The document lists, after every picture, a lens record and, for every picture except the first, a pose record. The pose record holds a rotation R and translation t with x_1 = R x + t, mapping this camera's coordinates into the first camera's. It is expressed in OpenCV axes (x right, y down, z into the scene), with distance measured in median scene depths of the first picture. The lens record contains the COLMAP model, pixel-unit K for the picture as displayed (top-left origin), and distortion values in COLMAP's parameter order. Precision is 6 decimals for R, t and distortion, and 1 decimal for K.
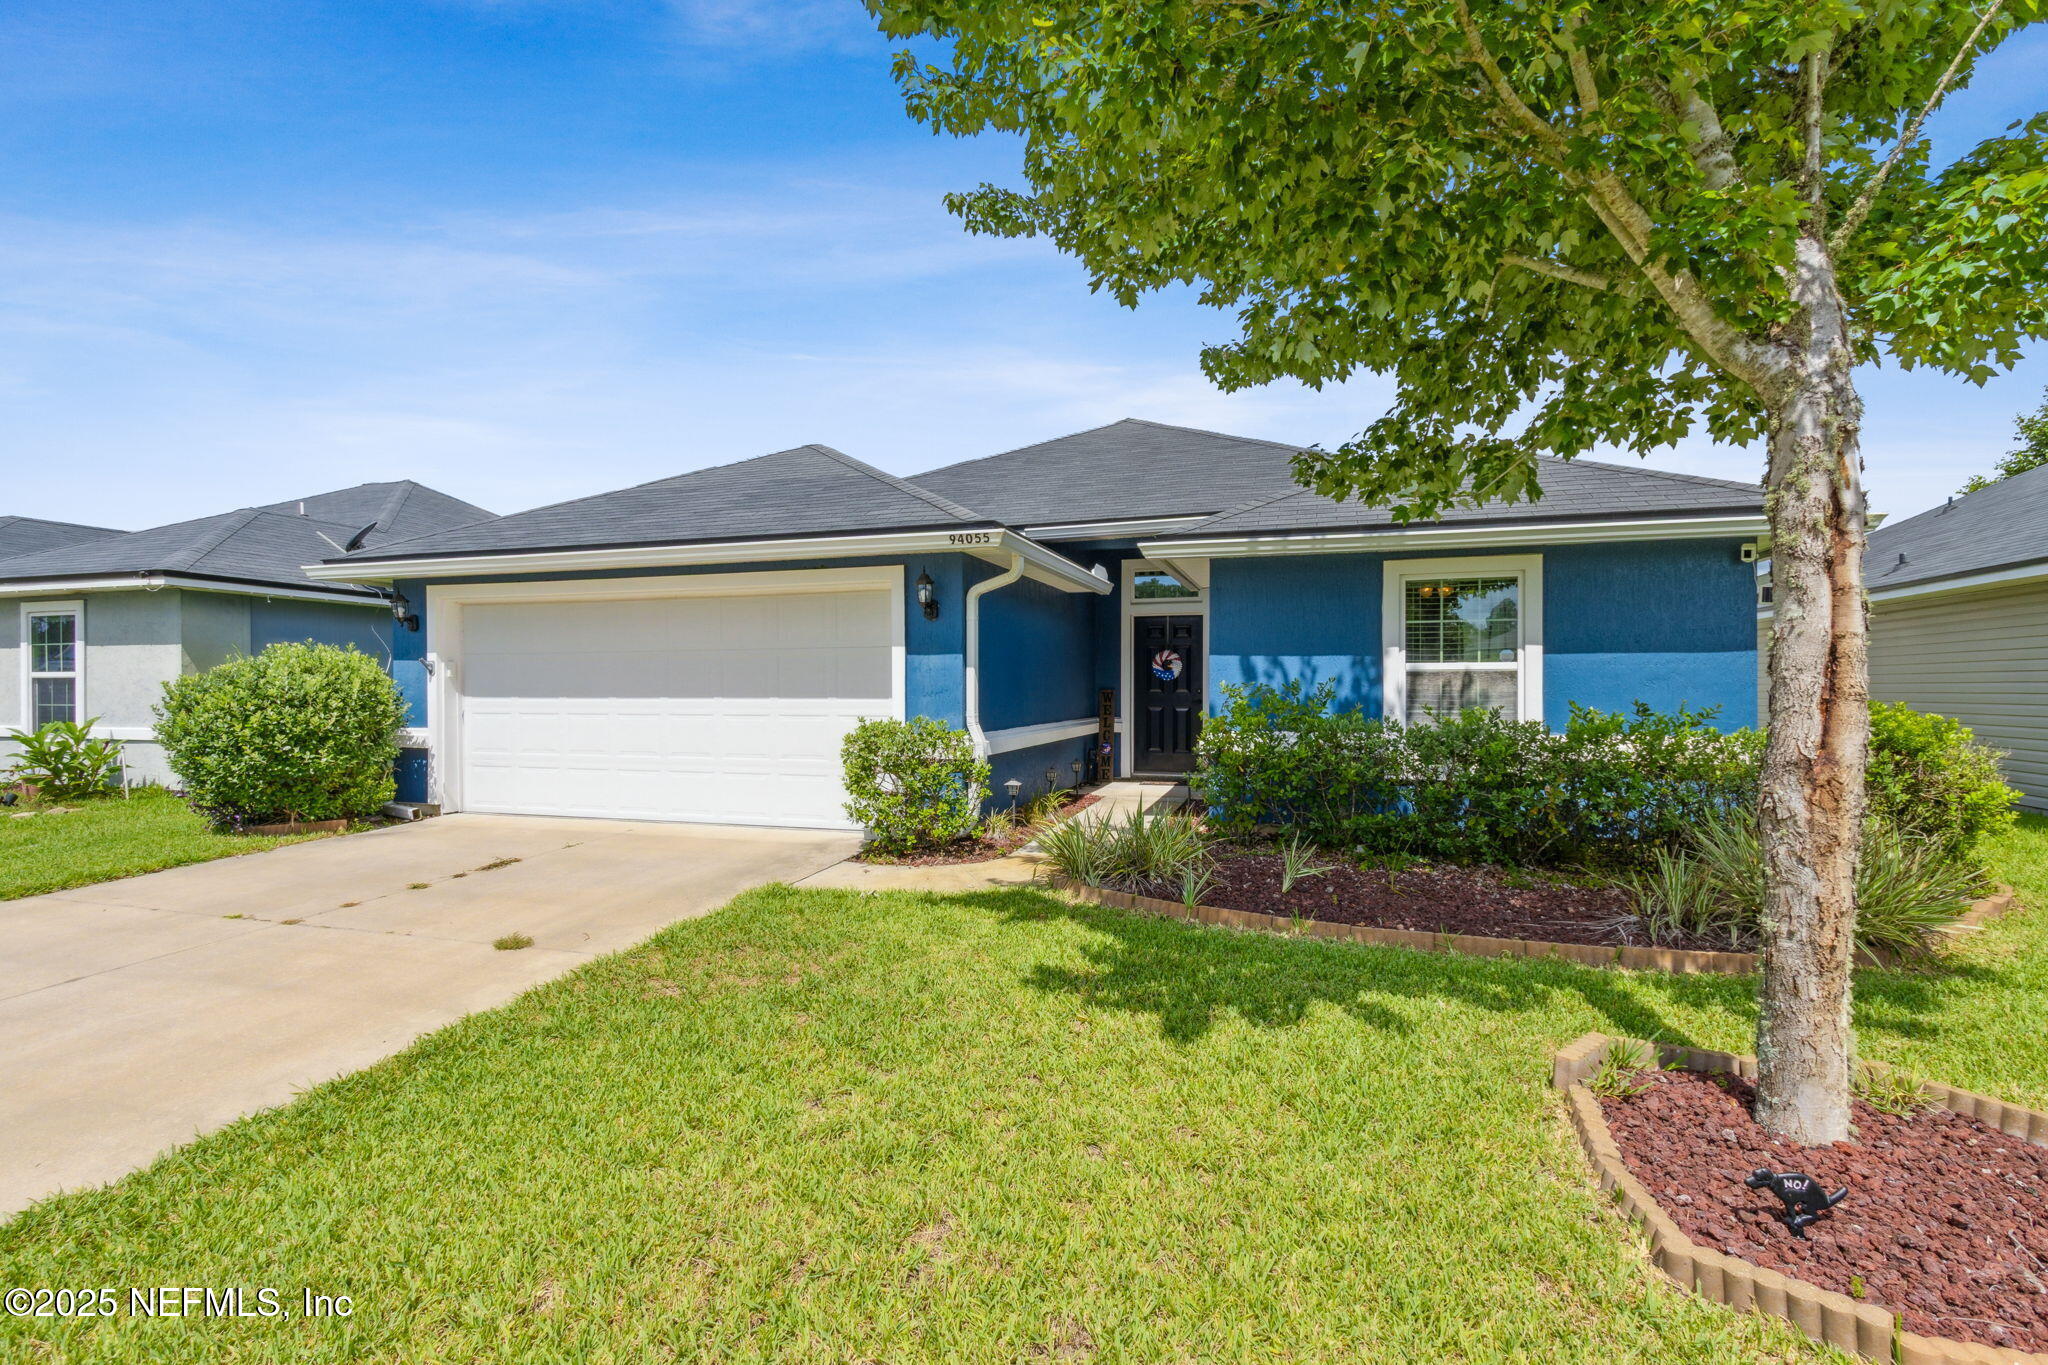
lens RADIAL K [[938.7, 0, 1020.9], [0, 938.7, 686.9], [0, 0, 1]] dist [0.005231, -0.002677]
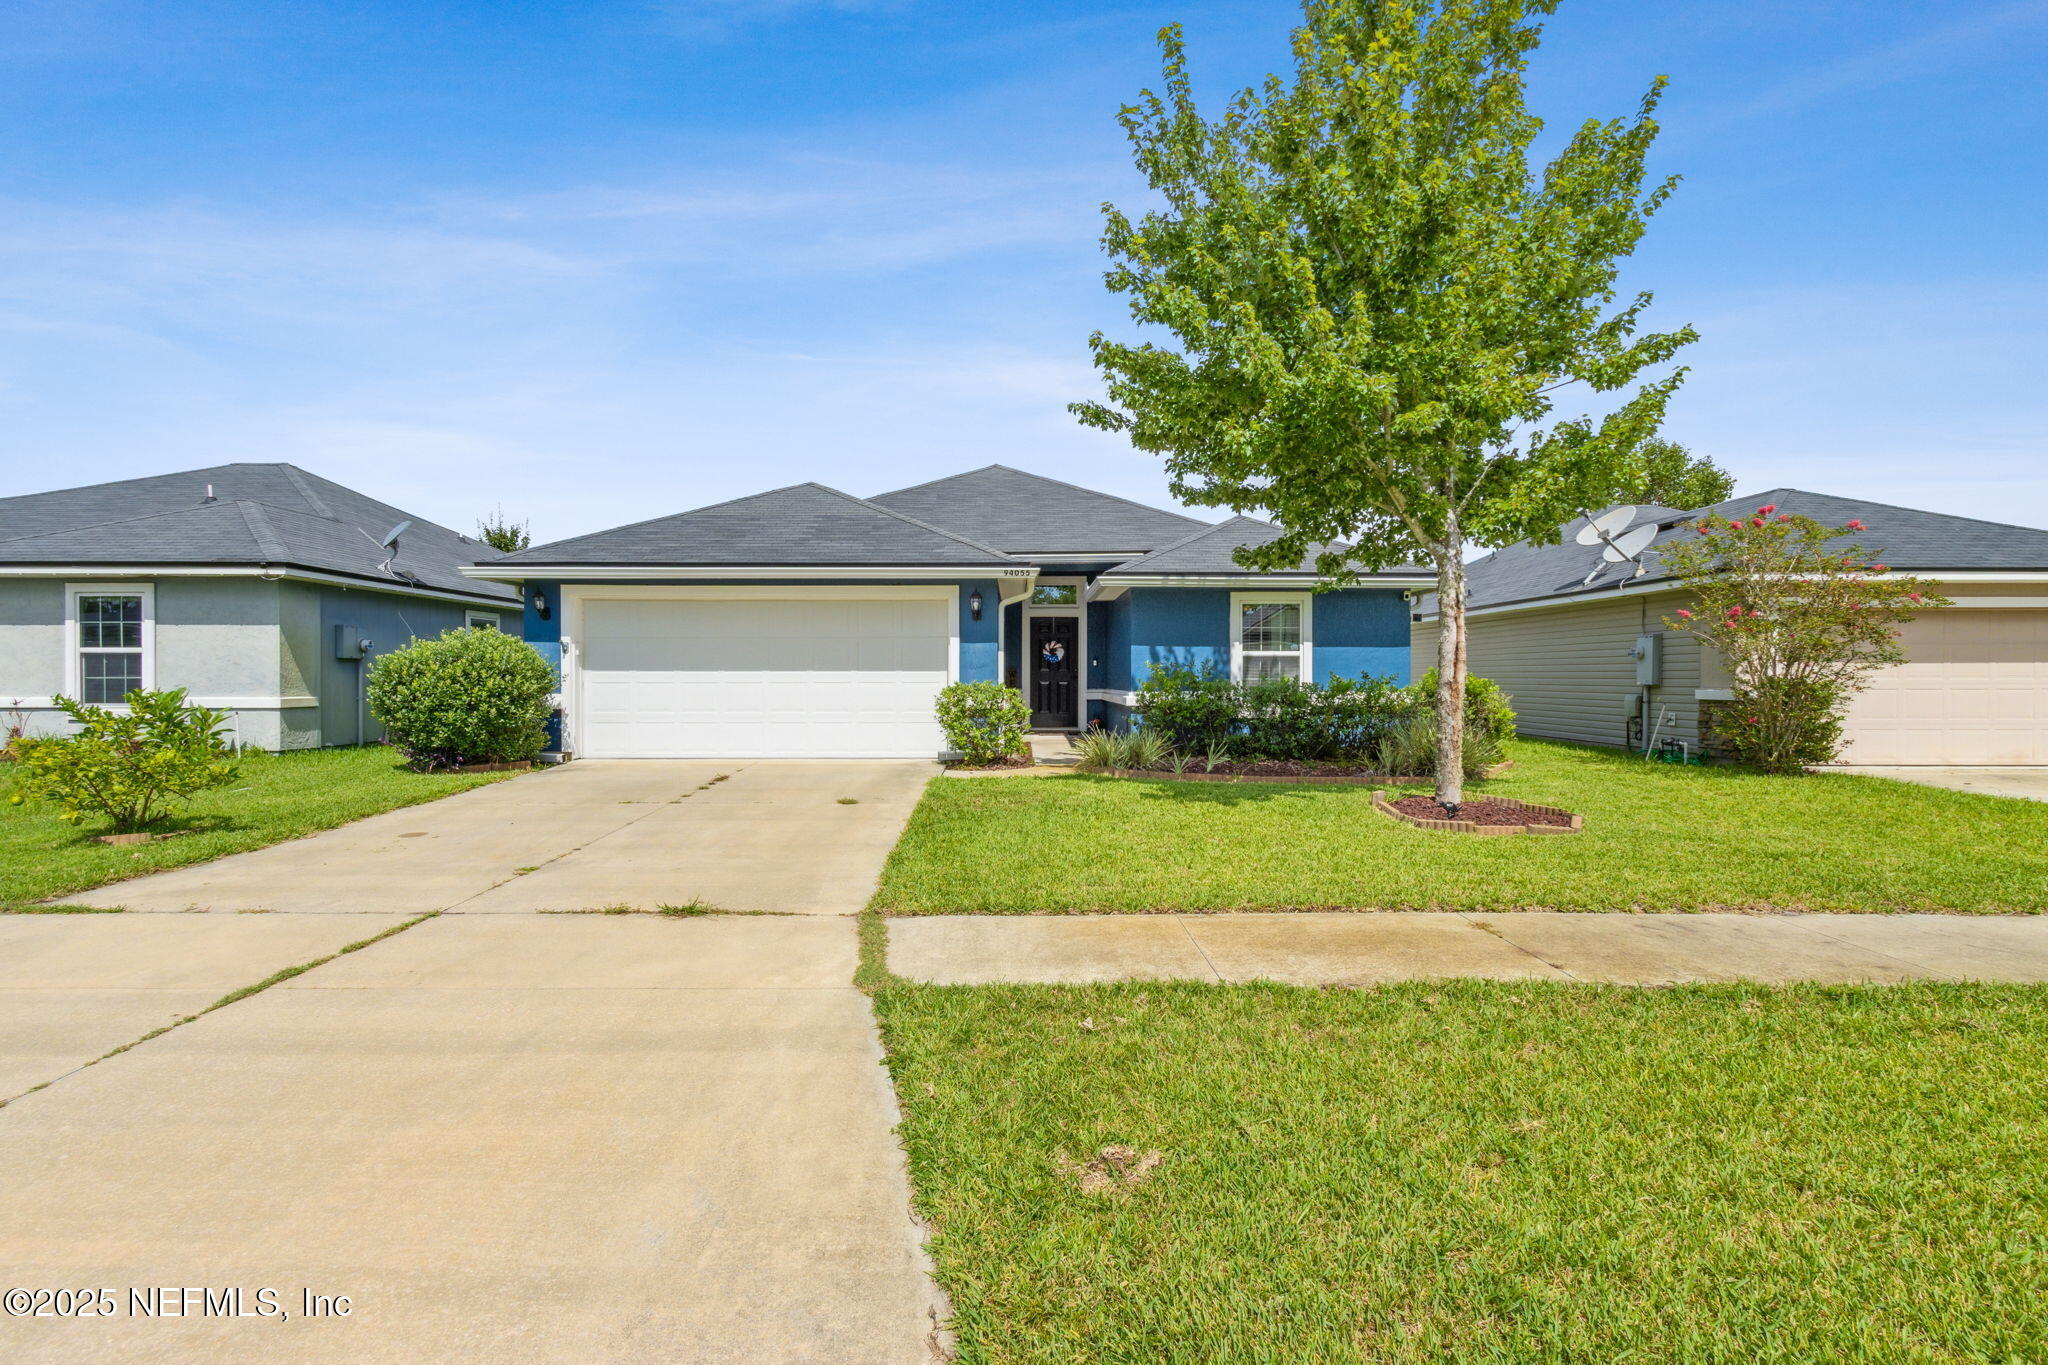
lens RADIAL K [[938.7, 0, 1023.6], [0, 938.7, 673.7], [0, 0, 1]] dist [0.005231, -0.002677]
pose [[0.951287, 0.002688, 0.308294, -0.496419], [-0.002062, 0.999995, -0.002357, 0.020540], [-0.308298, 0.001606, 0.951288, -0.515117]]
